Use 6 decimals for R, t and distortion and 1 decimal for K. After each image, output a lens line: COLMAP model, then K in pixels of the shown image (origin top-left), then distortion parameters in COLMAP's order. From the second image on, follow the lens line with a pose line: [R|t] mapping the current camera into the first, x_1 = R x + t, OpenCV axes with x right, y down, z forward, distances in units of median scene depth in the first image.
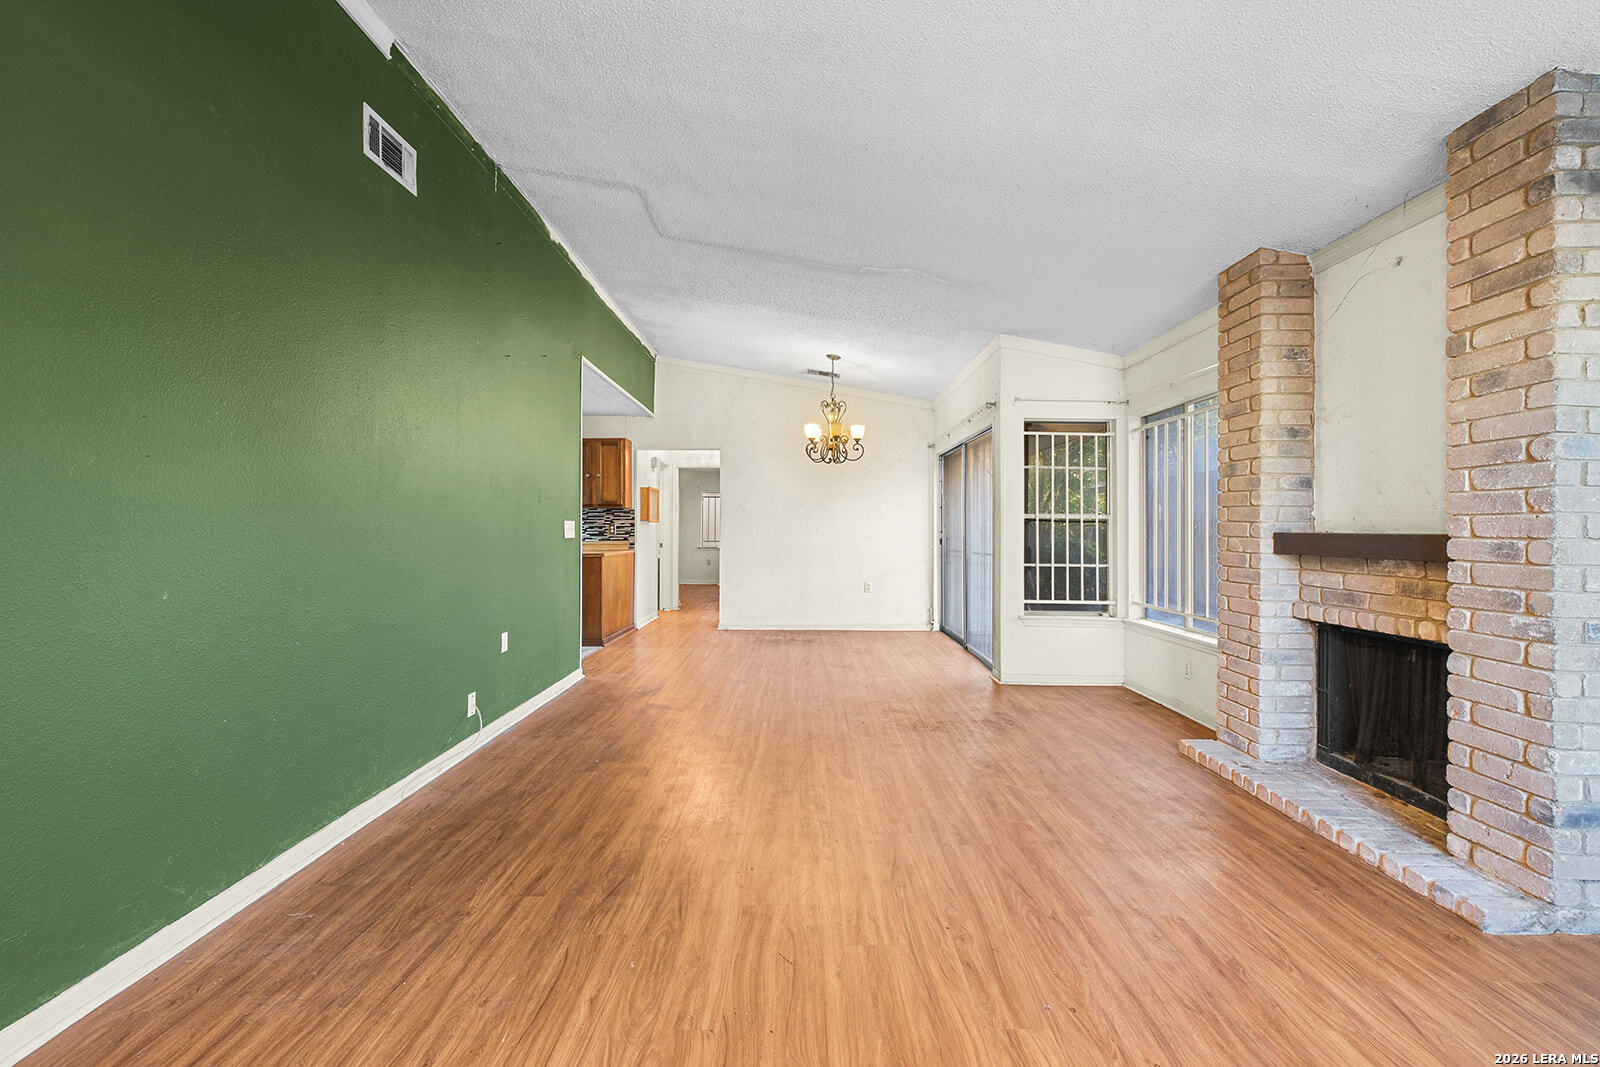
lens RADIAL K [[685.9, 0, 798.5], [0, 685.9, 526.4], [0, 0, 1]] dist [0.001182, 0.000150]
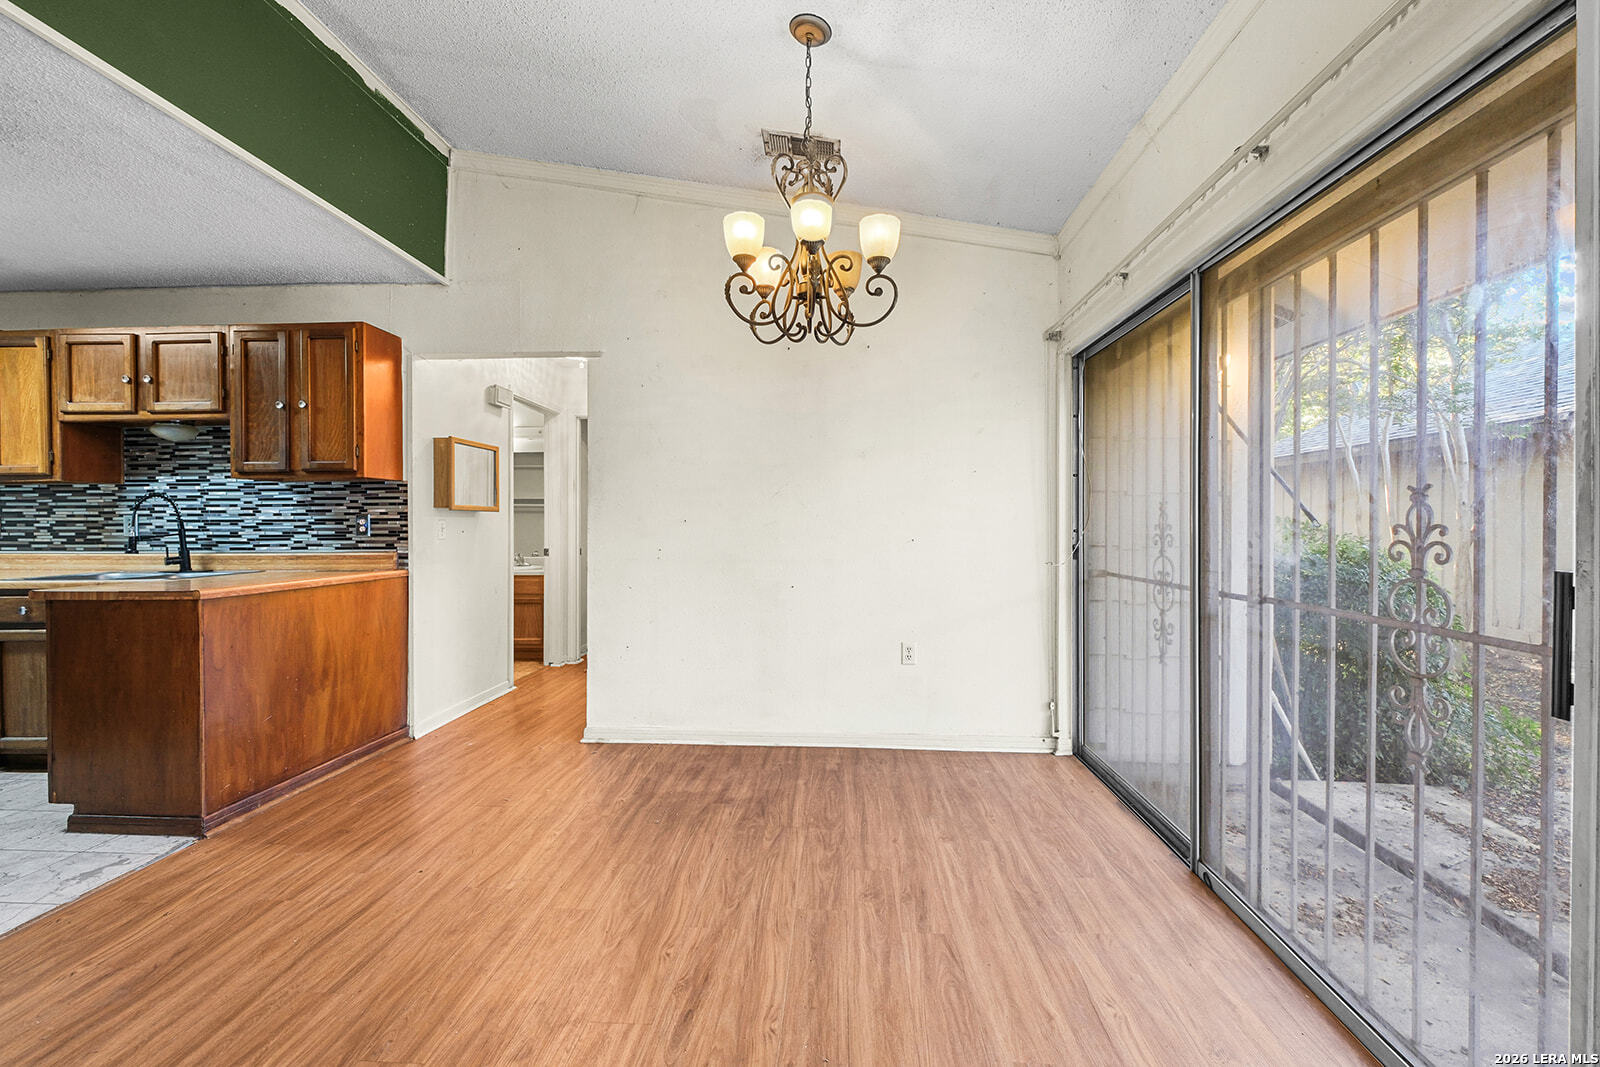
lens RADIAL K [[685.9, 0, 798.5], [0, 685.9, 526.4], [0, 0, 1]] dist [0.001182, 0.000150]
pose [[0.998463, -0.001268, -0.055413, 0.055733], [0.001846, 0.999944, 0.010392, 0.000615], [0.055396, -0.010479, 0.998409, 0.565477]]
